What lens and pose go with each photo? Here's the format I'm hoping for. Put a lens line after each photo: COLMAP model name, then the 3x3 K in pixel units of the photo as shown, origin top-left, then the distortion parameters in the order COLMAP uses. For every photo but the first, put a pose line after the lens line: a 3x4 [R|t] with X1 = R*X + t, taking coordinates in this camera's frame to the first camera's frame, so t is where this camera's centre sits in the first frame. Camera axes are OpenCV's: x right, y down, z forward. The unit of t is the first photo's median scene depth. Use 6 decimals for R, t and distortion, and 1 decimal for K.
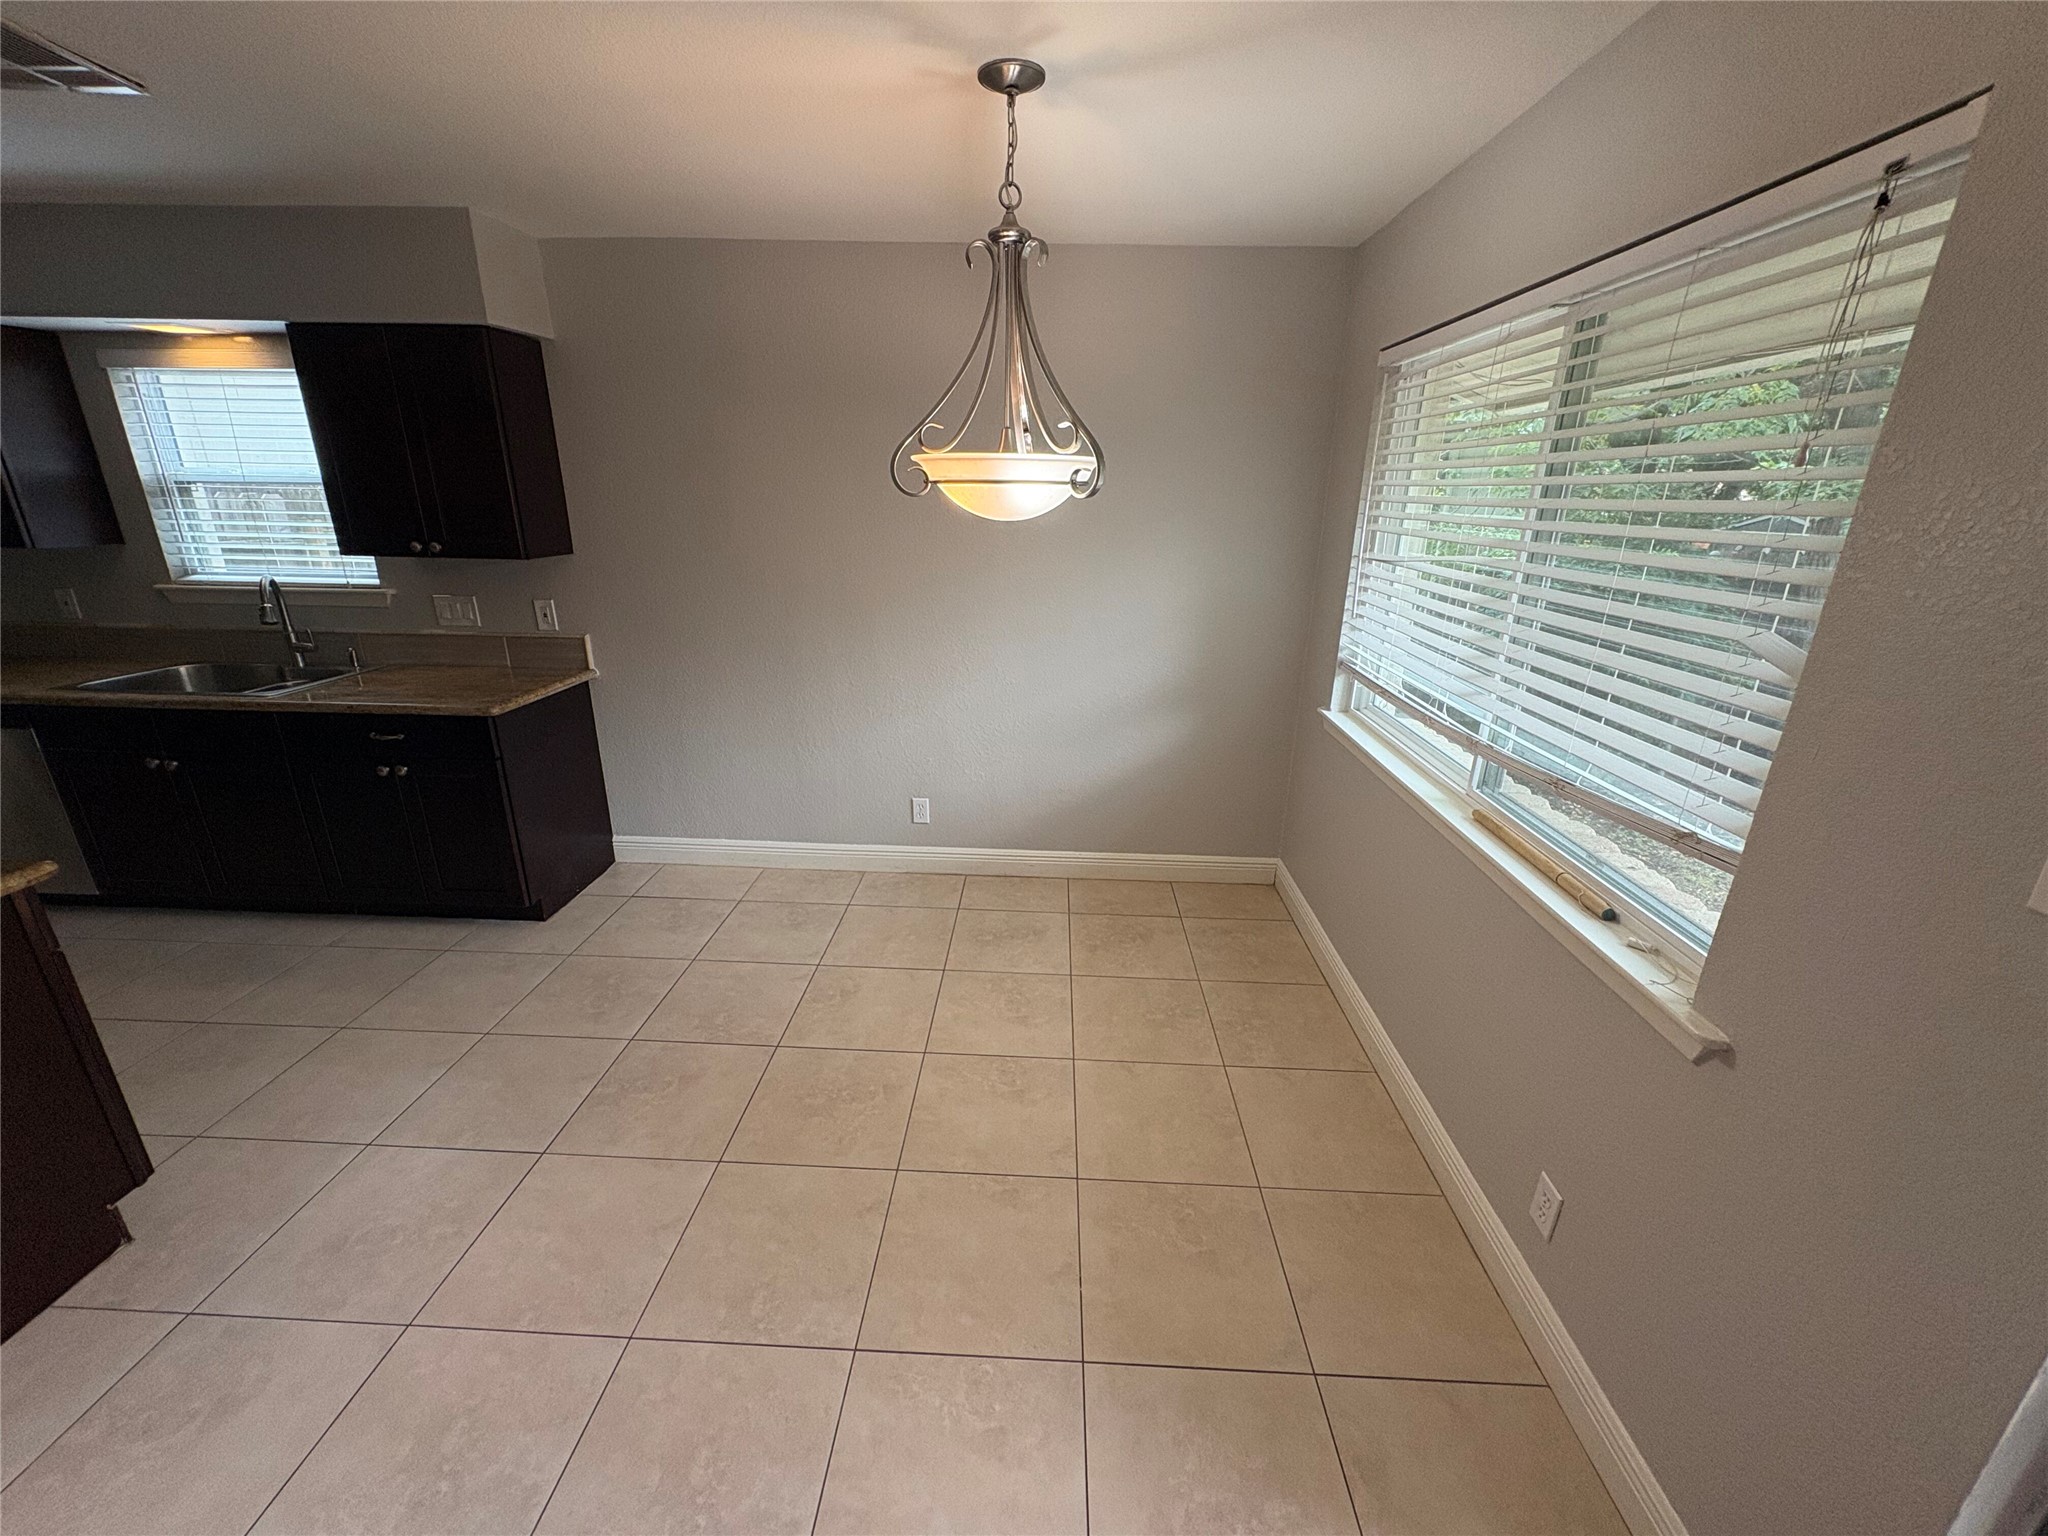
lens RADIAL K [[812.5, 0, 1025.3], [0, 812.5, 767.5], [0, 0, 1]] dist [0.001053, 0.000144]
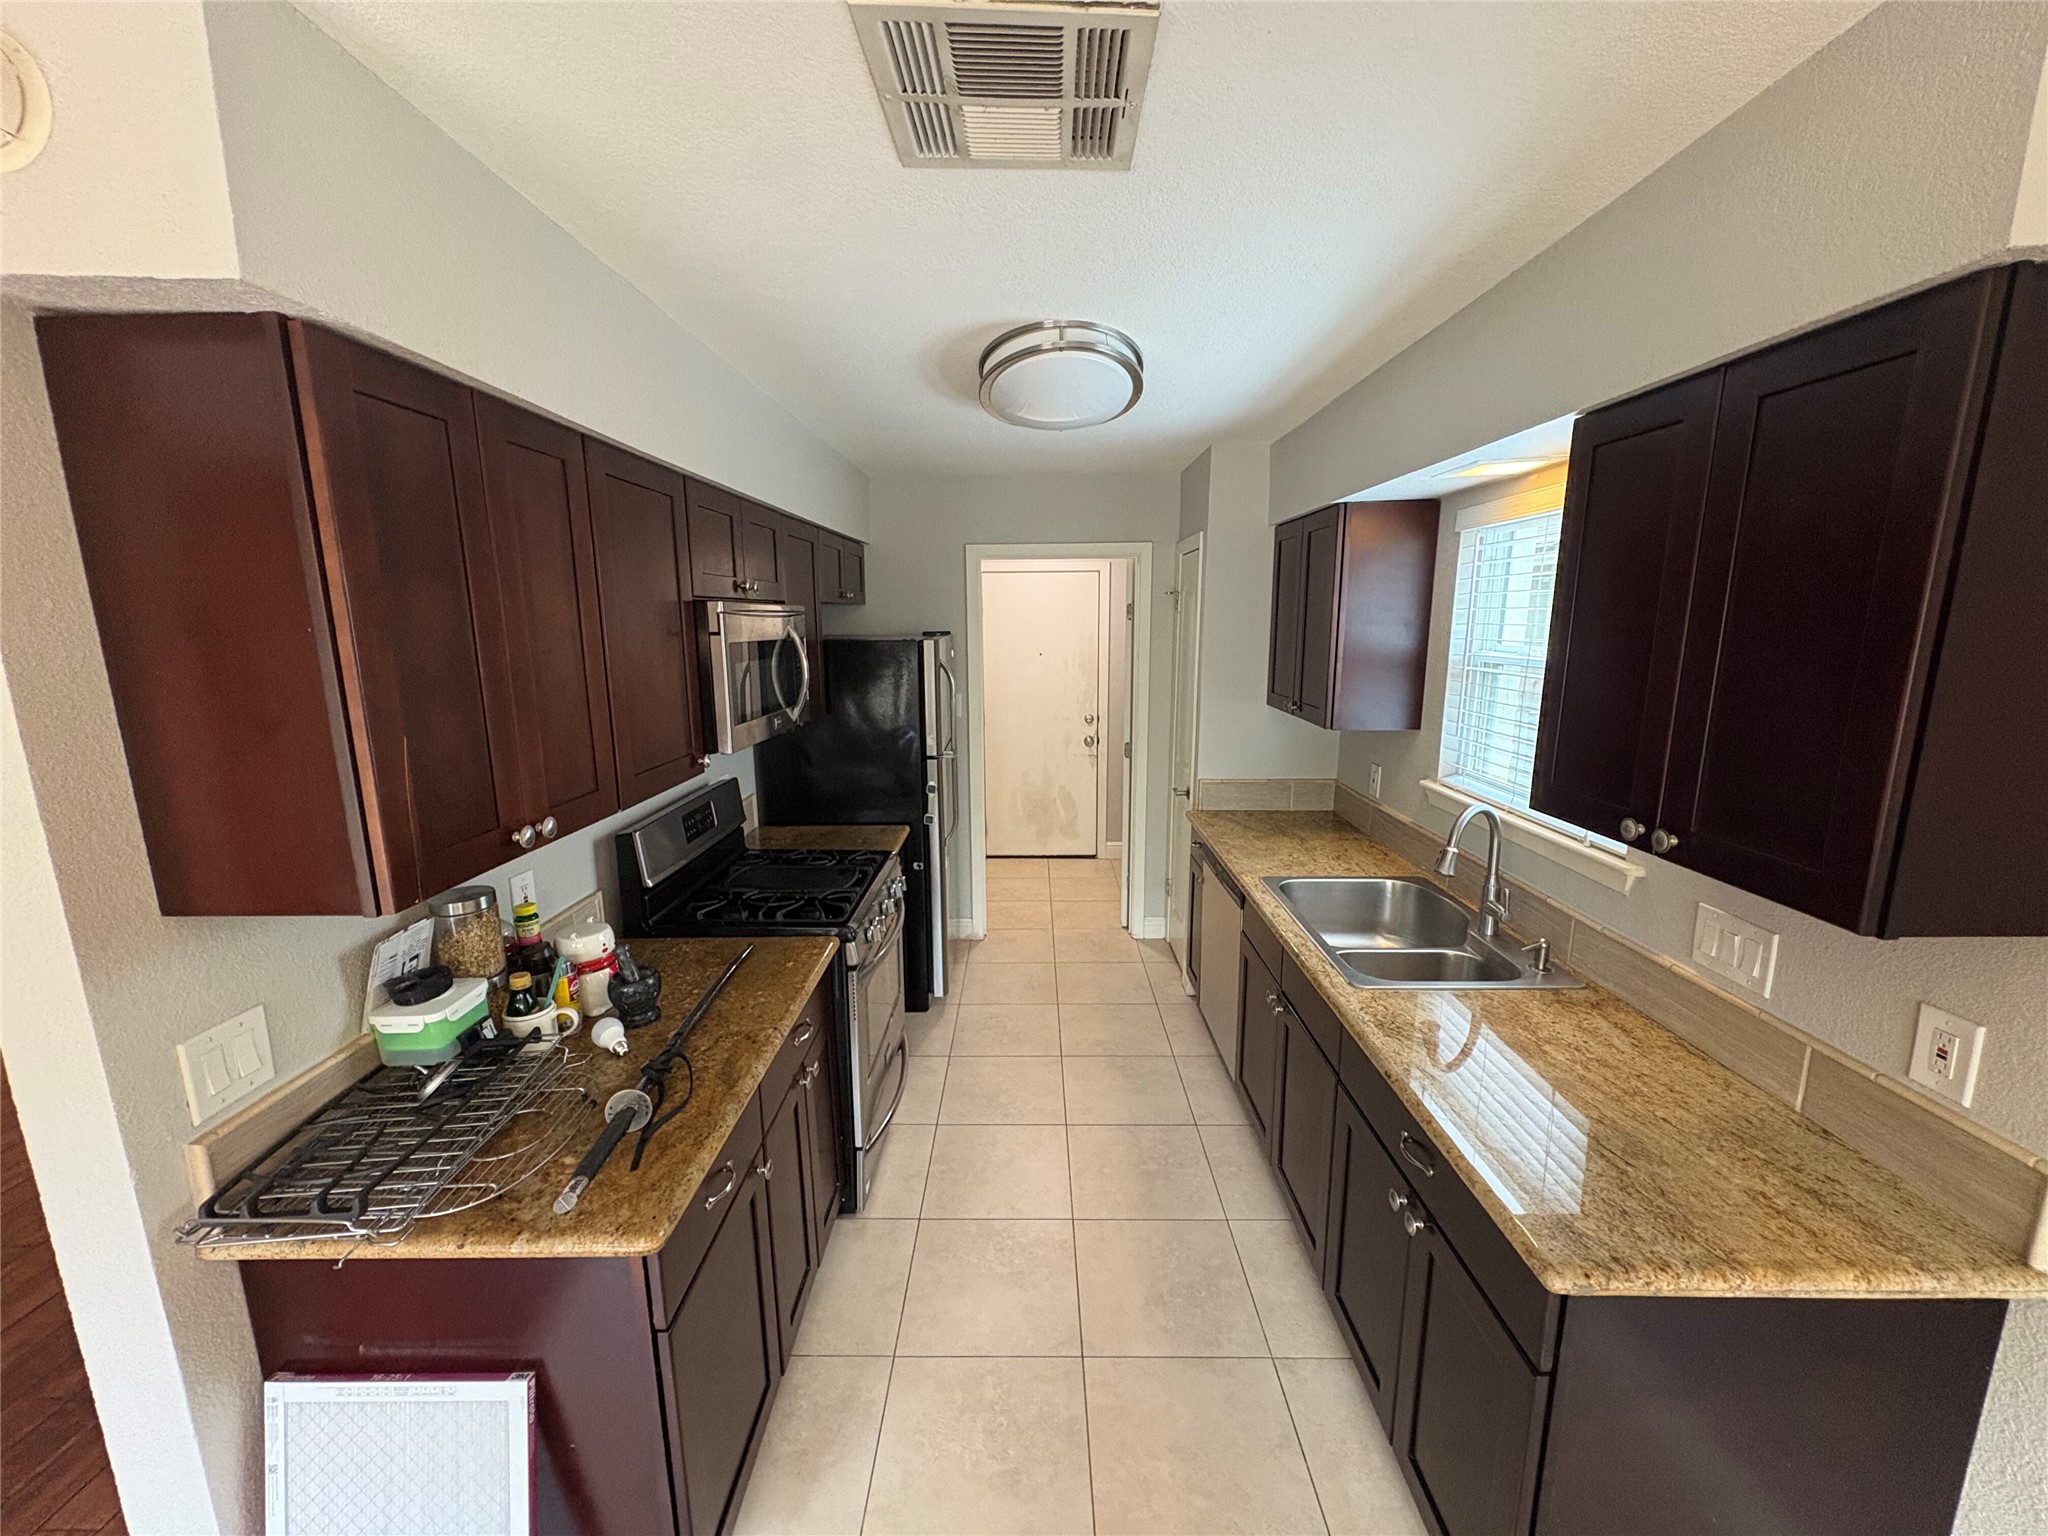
lens RADIAL K [[812.5, 0, 1031.4], [0, 812.5, 774.5], [0, 0, 1]] dist [0.001053, 0.000144]
pose [[0.029758, 0.169922, -0.985008, -0.270466], [-0.317862, 0.935899, 0.151847, -0.229879], [0.947670, 0.308578, 0.081862, 0.553025]]
